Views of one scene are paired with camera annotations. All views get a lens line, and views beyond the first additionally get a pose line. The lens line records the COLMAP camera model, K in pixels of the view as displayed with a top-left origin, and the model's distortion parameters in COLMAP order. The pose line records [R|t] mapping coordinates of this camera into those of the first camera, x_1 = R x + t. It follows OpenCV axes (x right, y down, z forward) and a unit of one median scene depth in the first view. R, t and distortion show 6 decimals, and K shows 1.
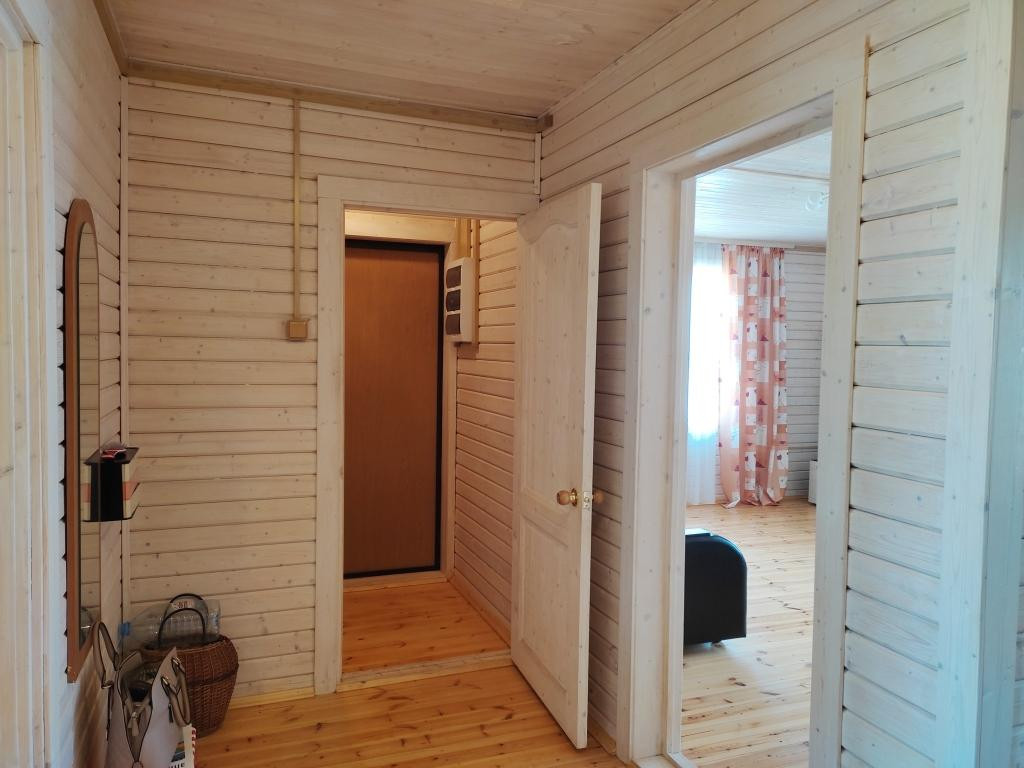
lens RADIAL K [[761.9, 0, 511.2], [0, 761.9, 383.7], [0, 0, 1]] dist [0.067145, -0.001700]
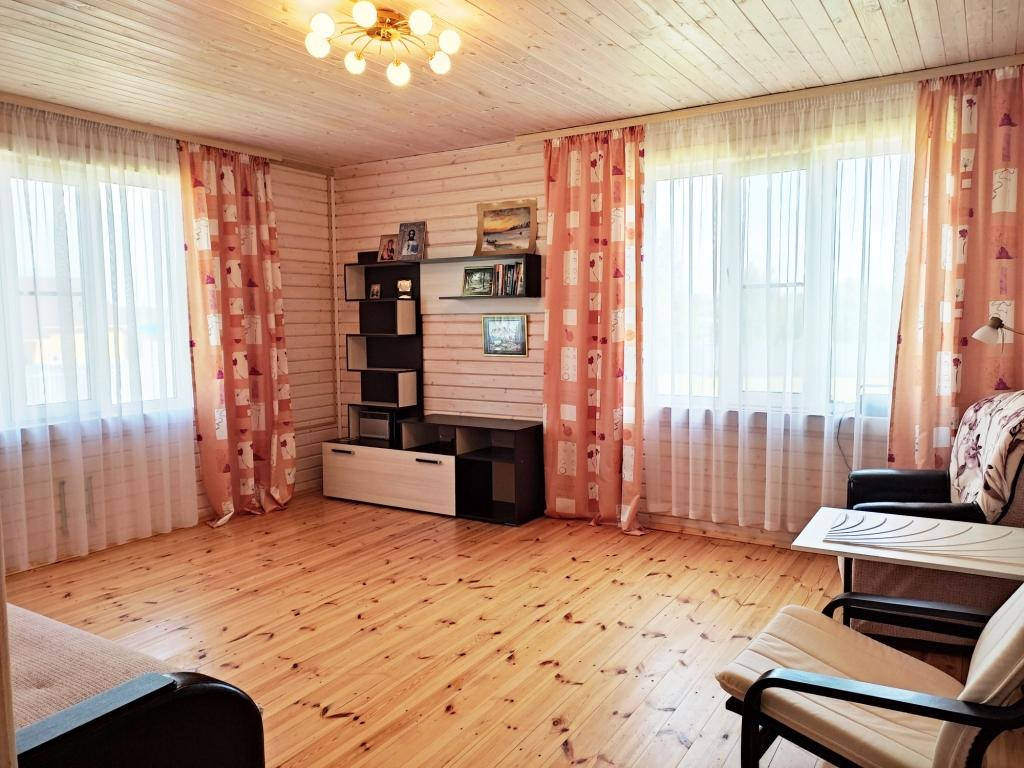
lens RADIAL K [[761.9, 0, 511.6], [0, 761.9, 384.2], [0, 0, 1]] dist [0.067145, -0.001700]
pose [[0.795345, -0.076182, 0.601350, 0.082148], [0.052374, 0.996997, 0.057035, 0.007414], [-0.603890, -0.013867, 0.796947, 0.276973]]
